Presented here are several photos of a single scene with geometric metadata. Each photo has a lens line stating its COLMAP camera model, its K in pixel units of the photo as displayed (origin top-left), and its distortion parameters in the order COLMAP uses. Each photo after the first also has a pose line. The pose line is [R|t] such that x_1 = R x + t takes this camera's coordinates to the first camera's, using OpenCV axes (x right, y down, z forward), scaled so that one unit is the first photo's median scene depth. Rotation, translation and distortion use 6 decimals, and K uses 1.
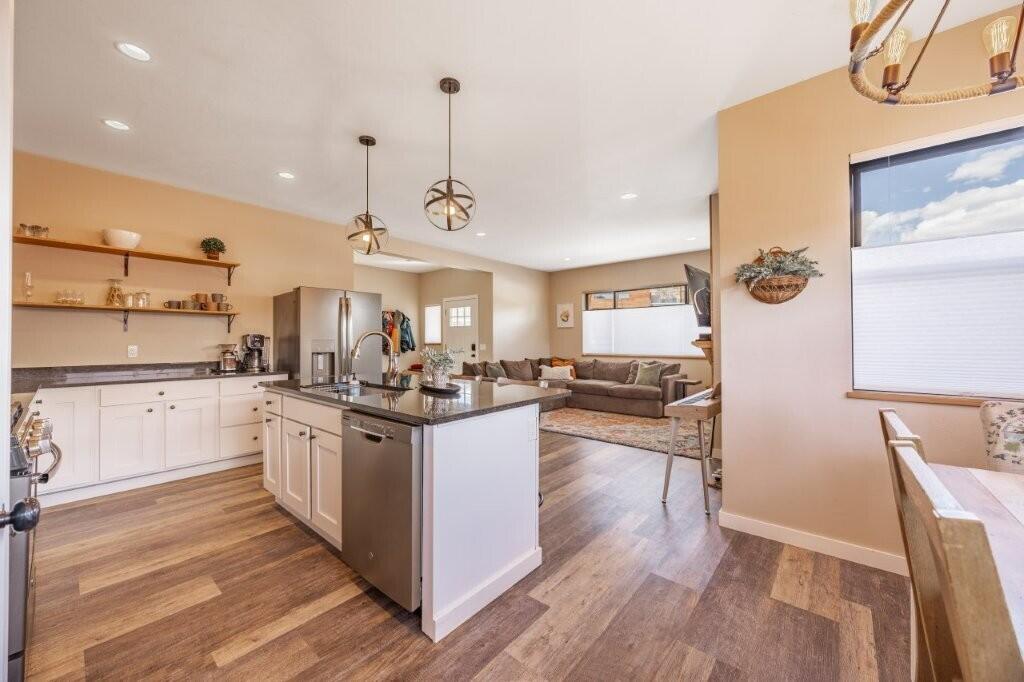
lens RADIAL K [[385.1, 0, 515.5], [0, 385.1, 341.7], [0, 0, 1]] dist [-0.003002, 0.000509]
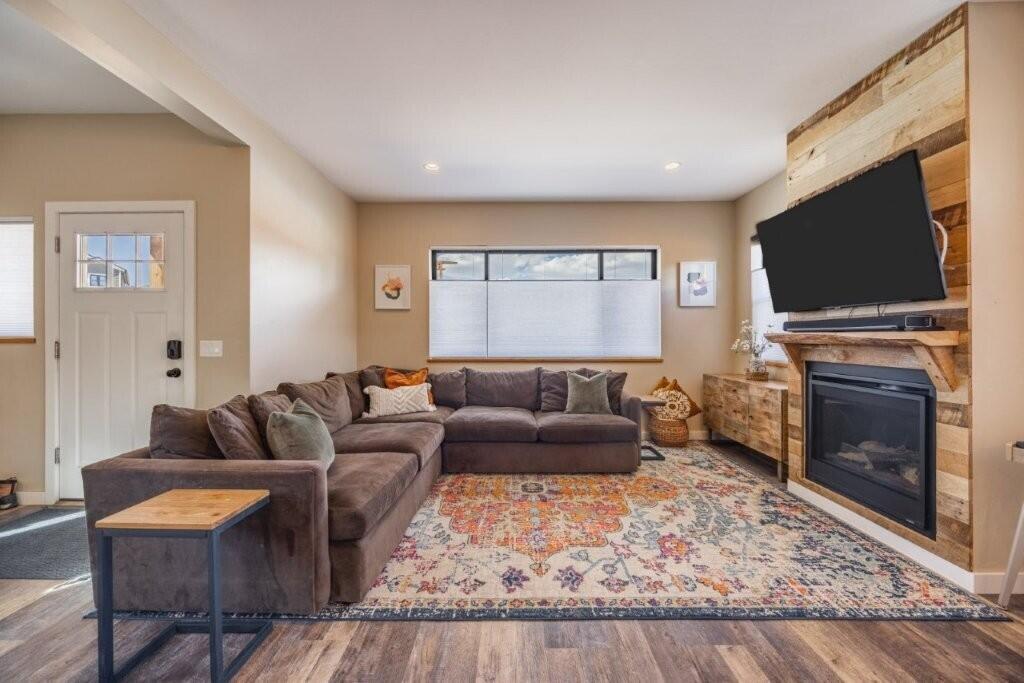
lens RADIAL K [[385.1, 0, 504.5], [0, 385.1, 336.7], [0, 0, 1]] dist [-0.003002, 0.000509]
pose [[0.769734, 0.007316, 0.638323, -0.102268], [-0.005609, 0.999973, -0.004697, 0.003138], [-0.638340, 0.000035, 0.769754, 0.538806]]
